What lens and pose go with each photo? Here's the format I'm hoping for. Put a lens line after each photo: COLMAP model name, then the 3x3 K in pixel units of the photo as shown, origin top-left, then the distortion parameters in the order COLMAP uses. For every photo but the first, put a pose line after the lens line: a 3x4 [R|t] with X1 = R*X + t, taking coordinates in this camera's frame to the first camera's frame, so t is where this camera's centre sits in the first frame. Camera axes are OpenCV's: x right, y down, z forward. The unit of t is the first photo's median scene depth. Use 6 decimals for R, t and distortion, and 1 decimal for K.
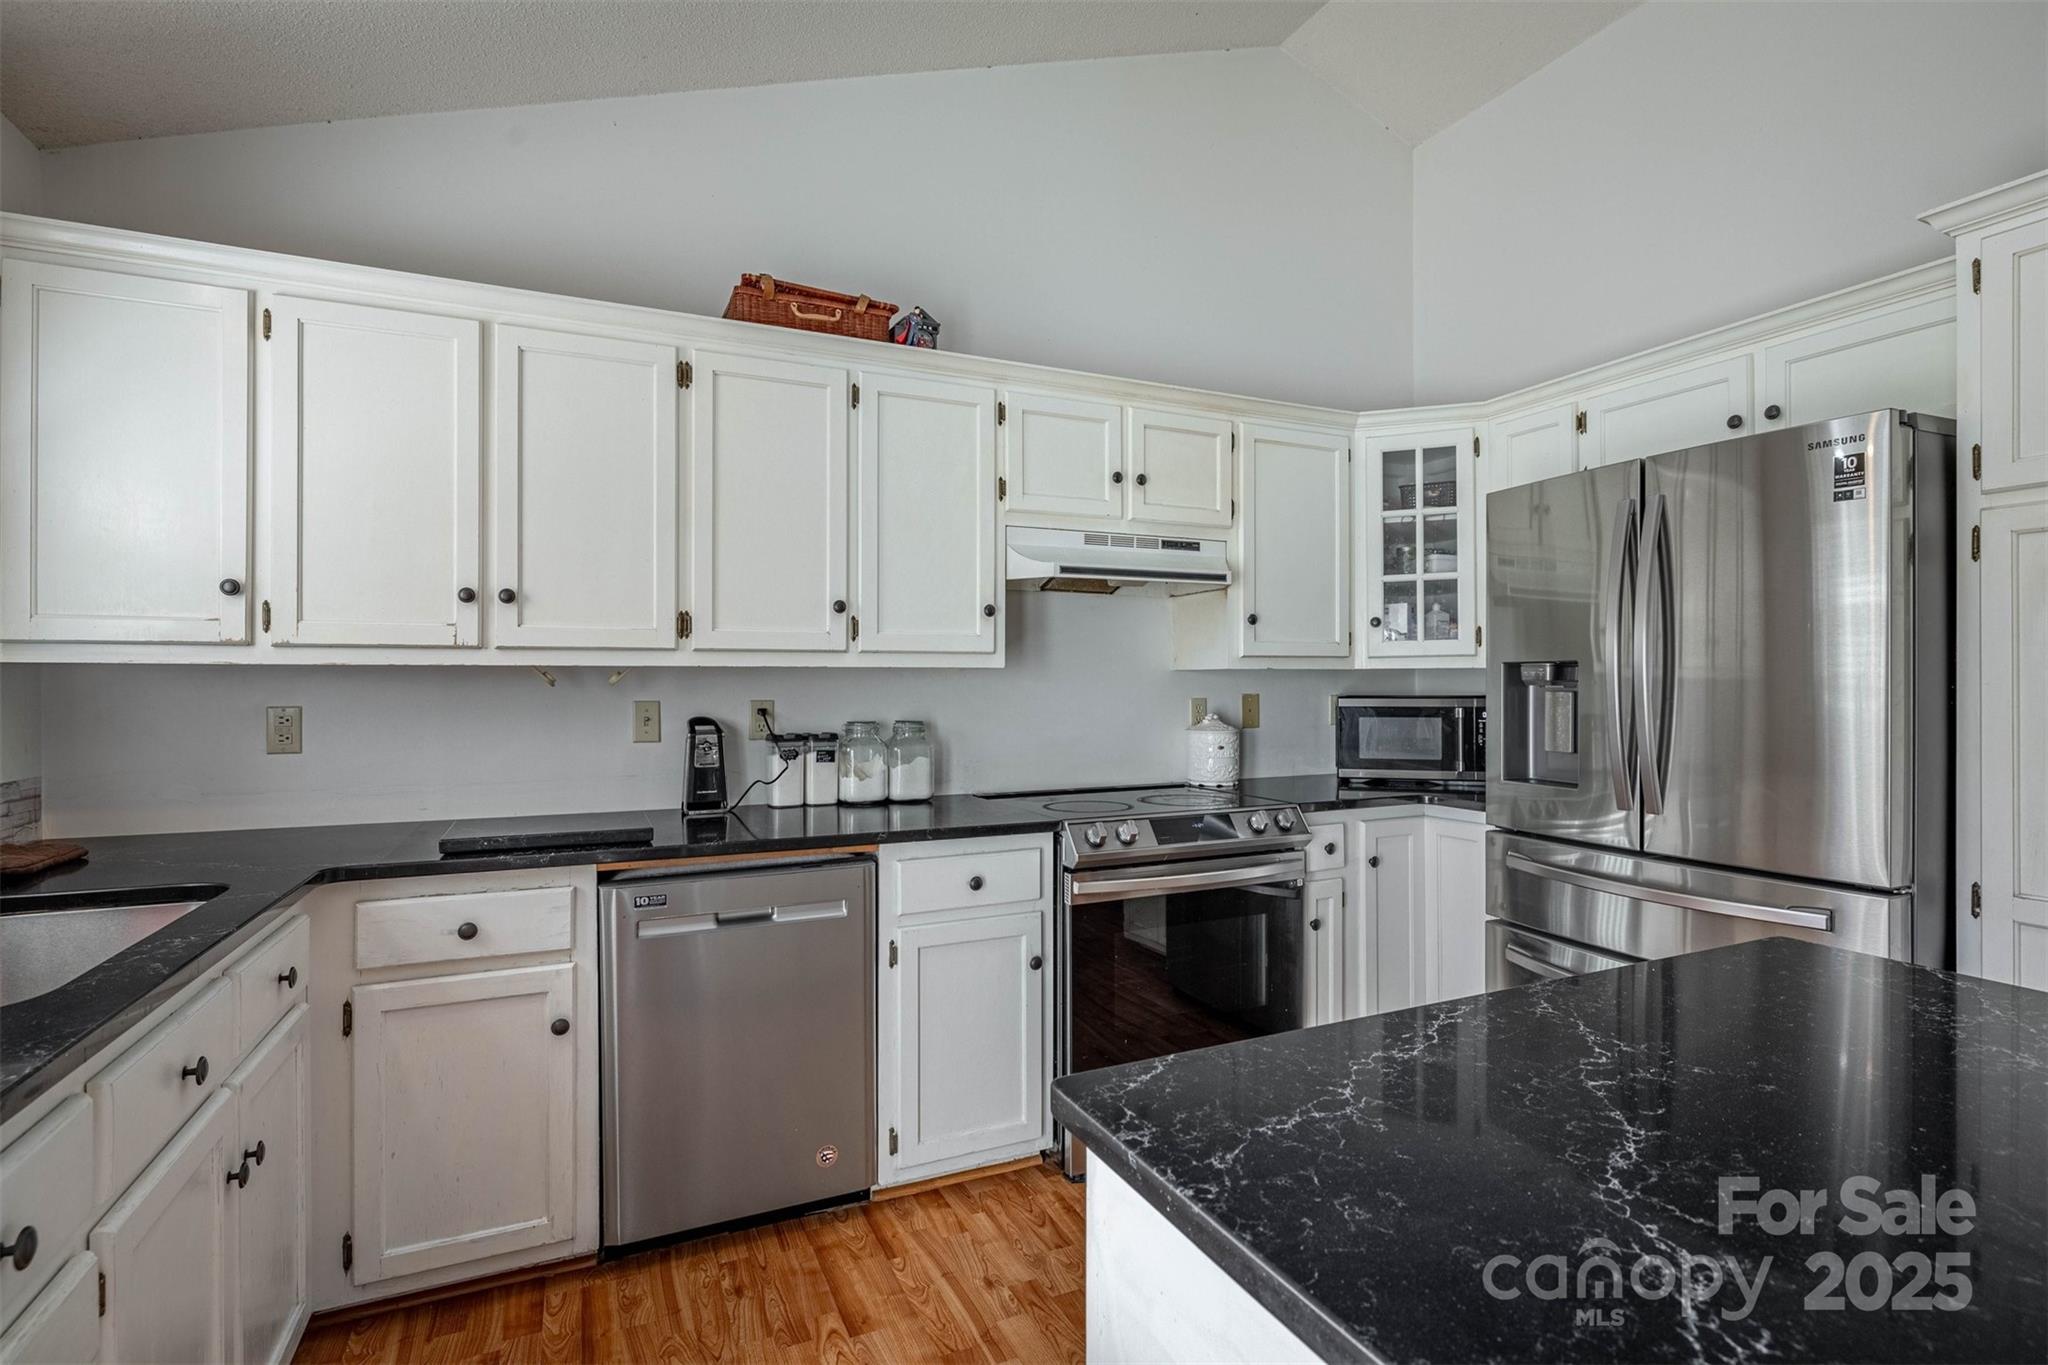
lens RADIAL K [[982.8, 0, 1026.3], [0, 982.8, 683.4], [0, 0, 1]] dist [-0.002808, 0.002411]
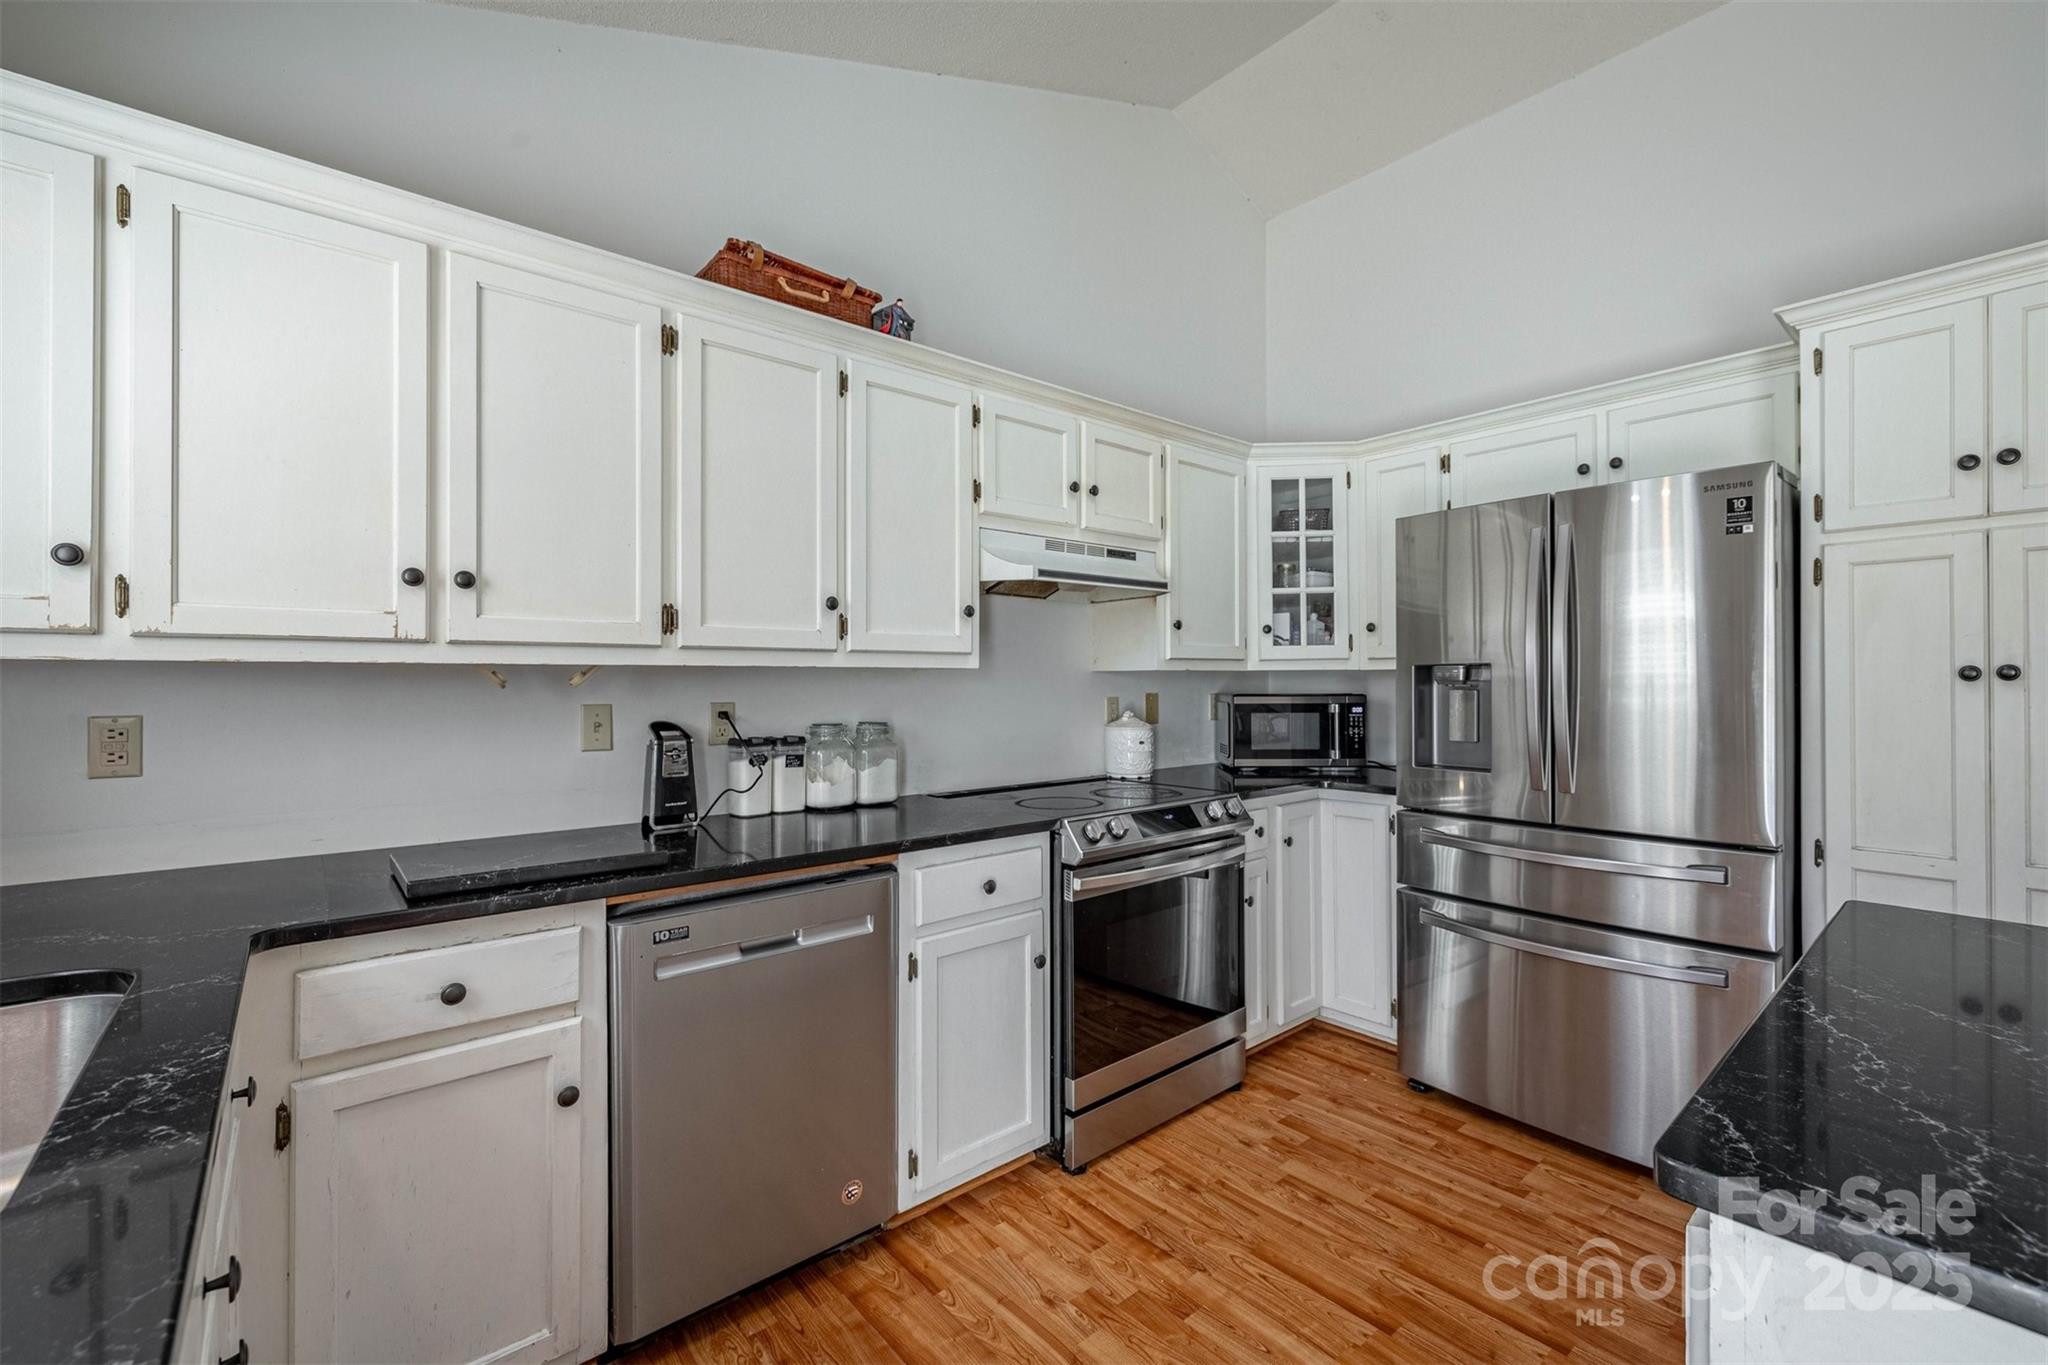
lens RADIAL K [[866.6, 0, 1025.6], [0, 866.6, 680.0], [0, 0, 1]] dist [0.001606, 0.000205]
pose [[0.962333, -0.000873, 0.271870, -0.251191], [0.002003, 0.999990, -0.003880, -0.000472], [-0.271864, 0.004278, 0.962326, 0.153057]]
